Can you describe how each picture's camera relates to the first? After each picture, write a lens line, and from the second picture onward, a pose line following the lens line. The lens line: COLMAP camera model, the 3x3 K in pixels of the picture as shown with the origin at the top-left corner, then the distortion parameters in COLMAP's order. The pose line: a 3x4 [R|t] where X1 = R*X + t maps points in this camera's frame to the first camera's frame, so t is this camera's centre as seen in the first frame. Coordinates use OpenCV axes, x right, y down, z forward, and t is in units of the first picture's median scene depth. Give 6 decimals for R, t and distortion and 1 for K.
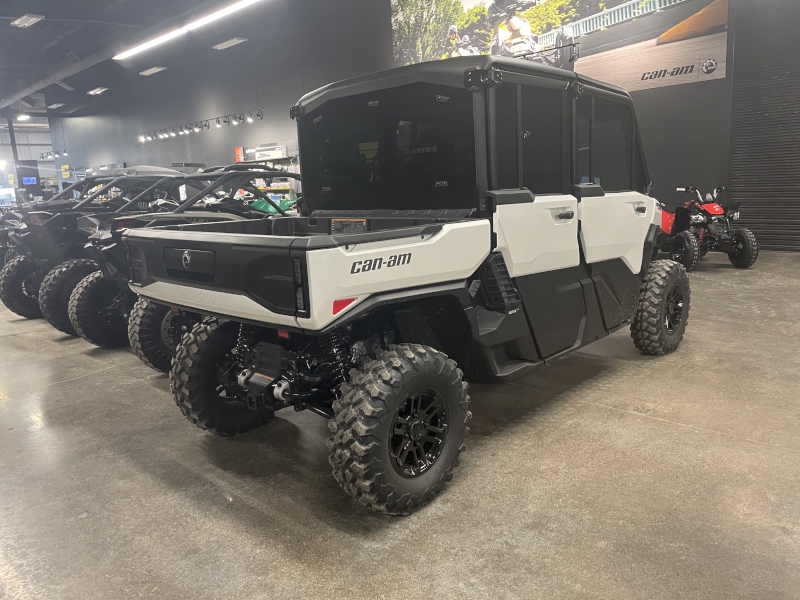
lens RADIAL K [[604.2, 0, 407.1], [0, 604.2, 300.3], [0, 0, 1]] dist [0.087871, -0.111813]
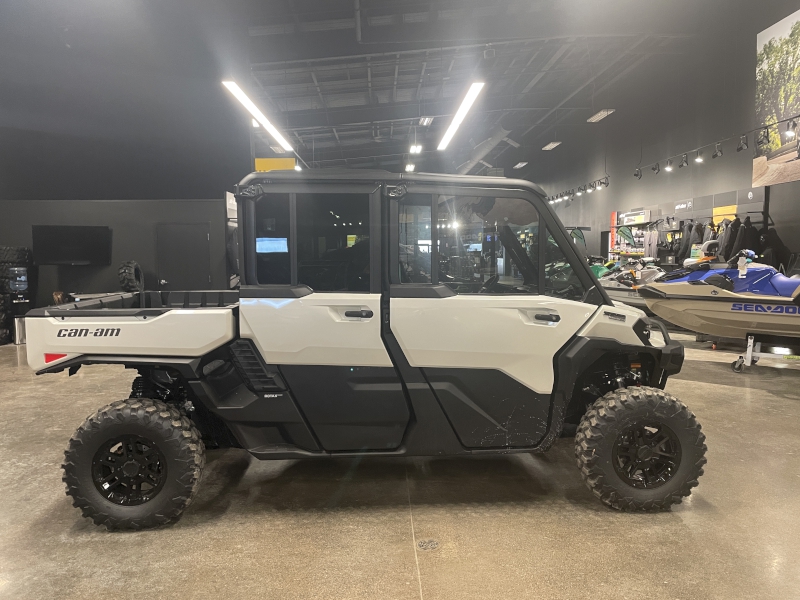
lens RADIAL K [[604.2, 0, 407.1], [0, 604.2, 300.3], [0, 0, 1]] dist [0.087871, -0.111813]
pose [[0.723870, 0.097331, -0.683037, 0.326878], [-0.158383, 0.987003, -0.027206, -0.048348], [0.671511, 0.127875, 0.729877, 0.105669]]
